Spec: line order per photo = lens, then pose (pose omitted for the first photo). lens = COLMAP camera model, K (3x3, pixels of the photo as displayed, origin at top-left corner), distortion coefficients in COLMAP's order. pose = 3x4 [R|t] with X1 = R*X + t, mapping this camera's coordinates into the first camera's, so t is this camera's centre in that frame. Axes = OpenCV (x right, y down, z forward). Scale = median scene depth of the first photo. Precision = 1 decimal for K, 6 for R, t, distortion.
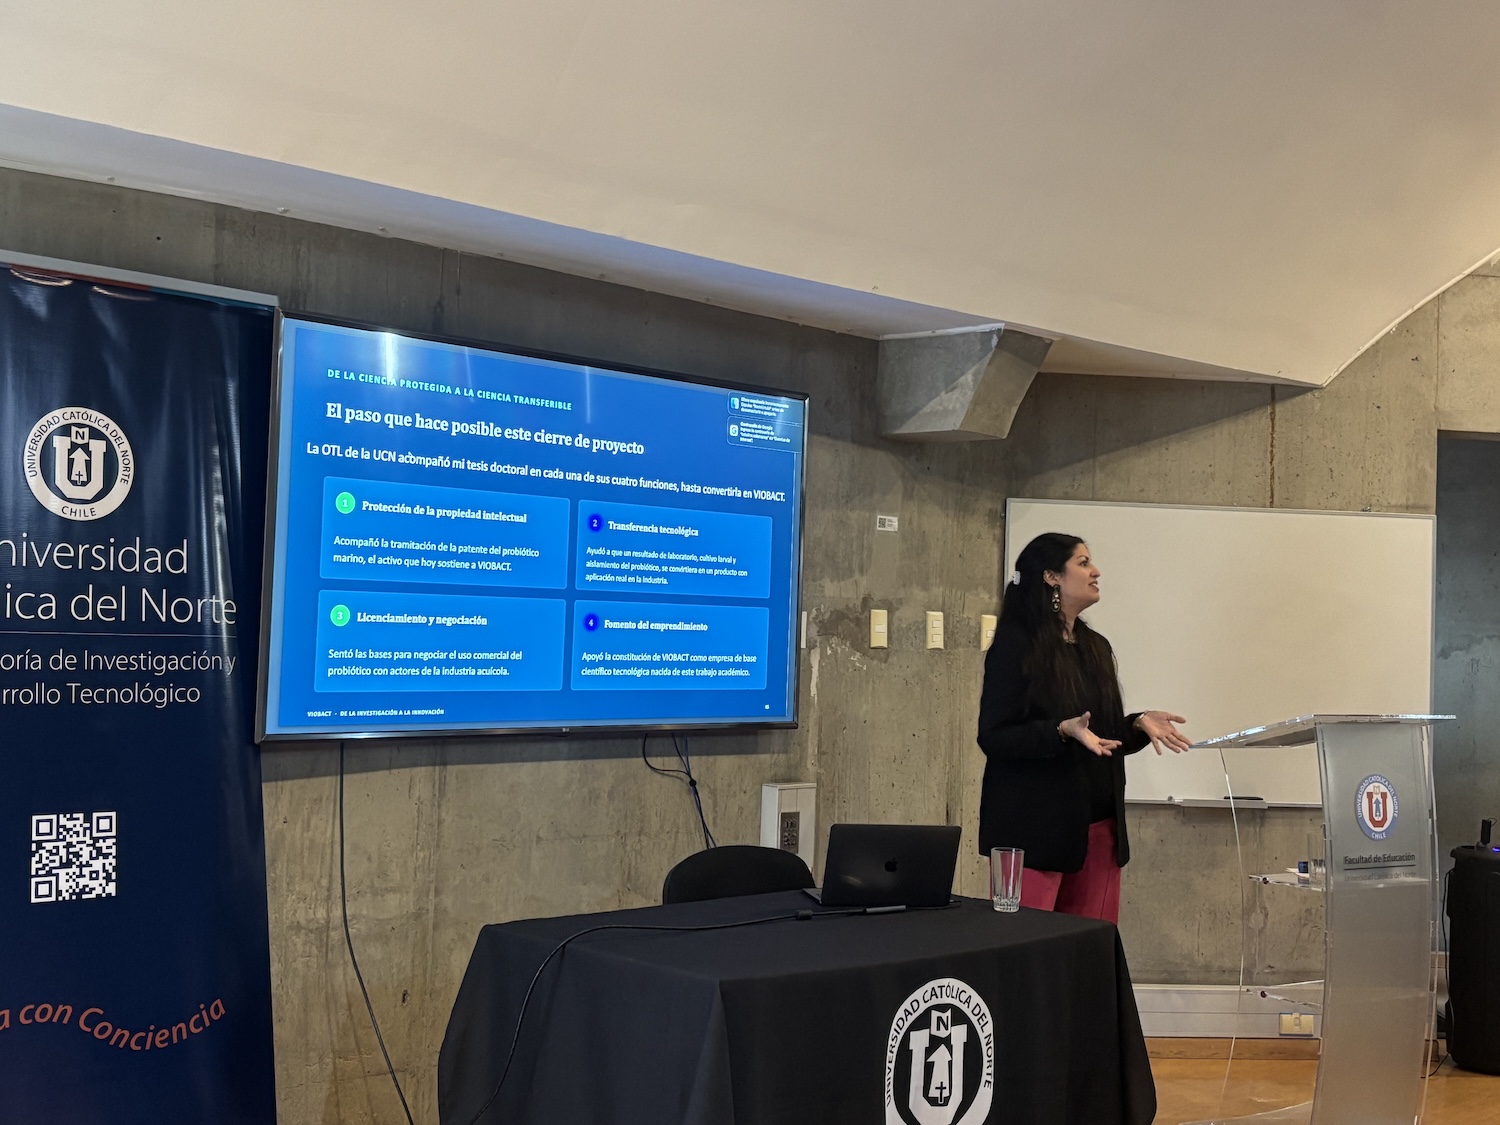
lens RADIAL K [[1769.0, 0, 750.0], [0, 1769.0, 562.5], [0, 0, 1]] dist [0.190201, -0.607719]
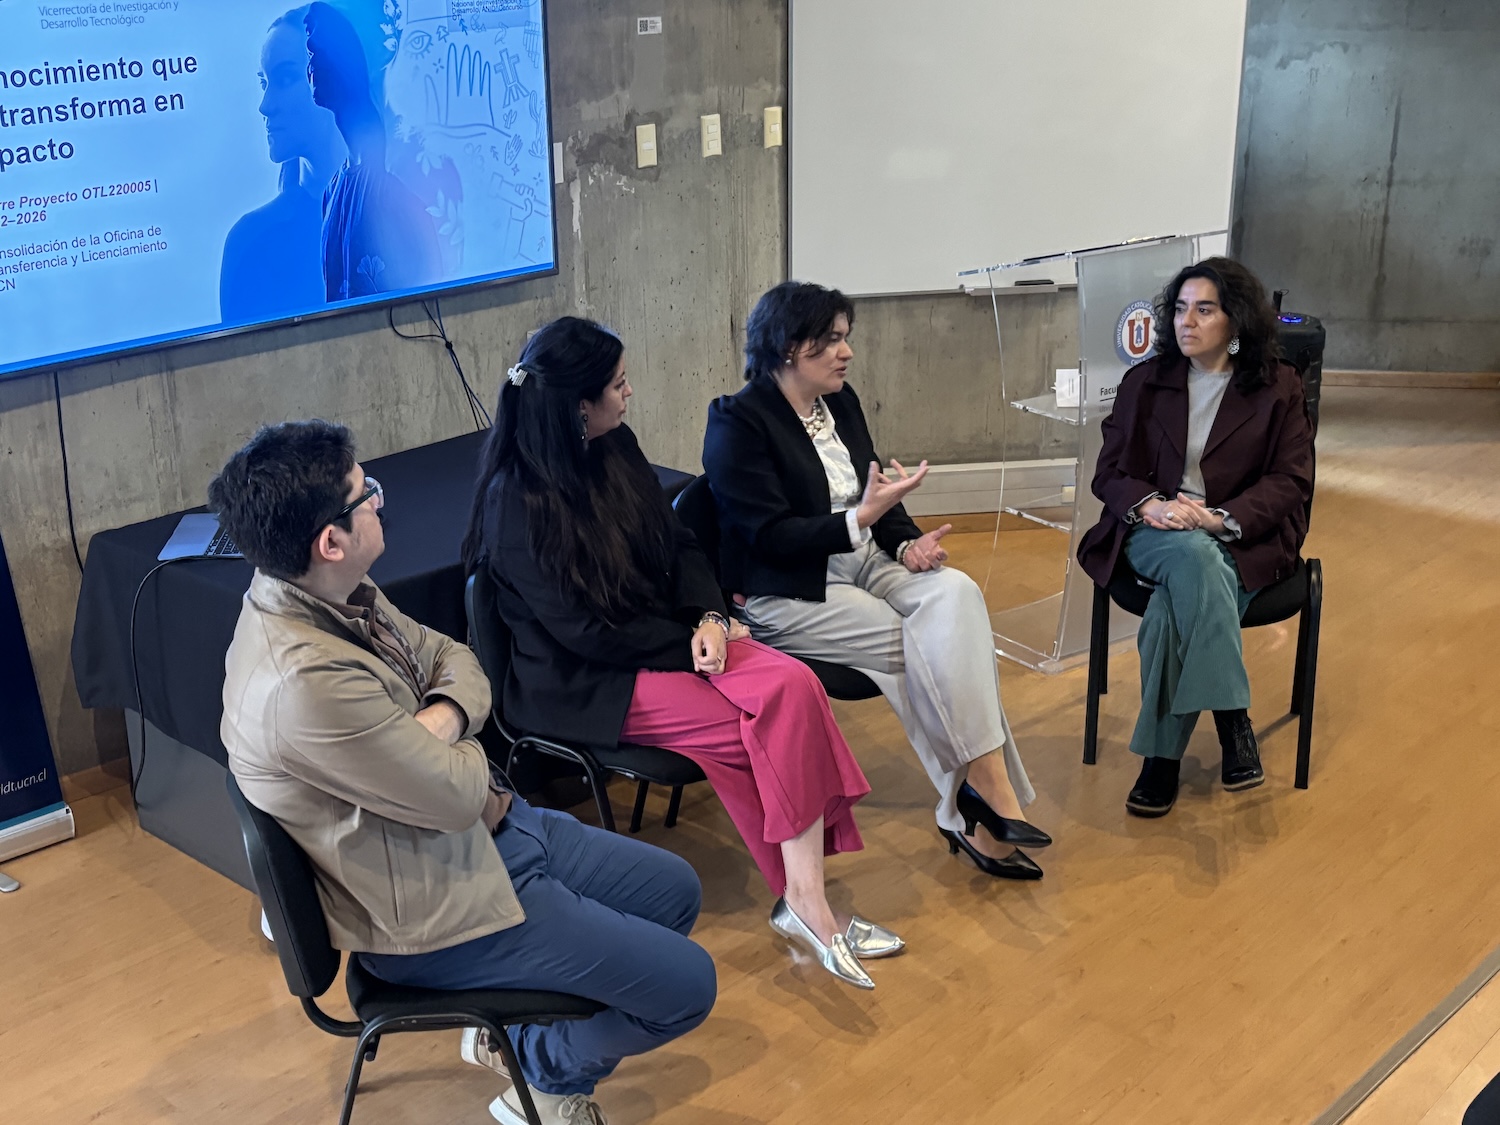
lens RADIAL K [[1865.6, 0, 750.0], [0, 1865.6, 562.5], [0, 0, 1]] dist [0.139722, -0.578179]
pose [[0.997551, -0.057946, 0.039160, 0.083707], [0.039157, 0.926692, 0.373776, -0.139707], [-0.057949, -0.371328, 0.926692, -0.000046]]
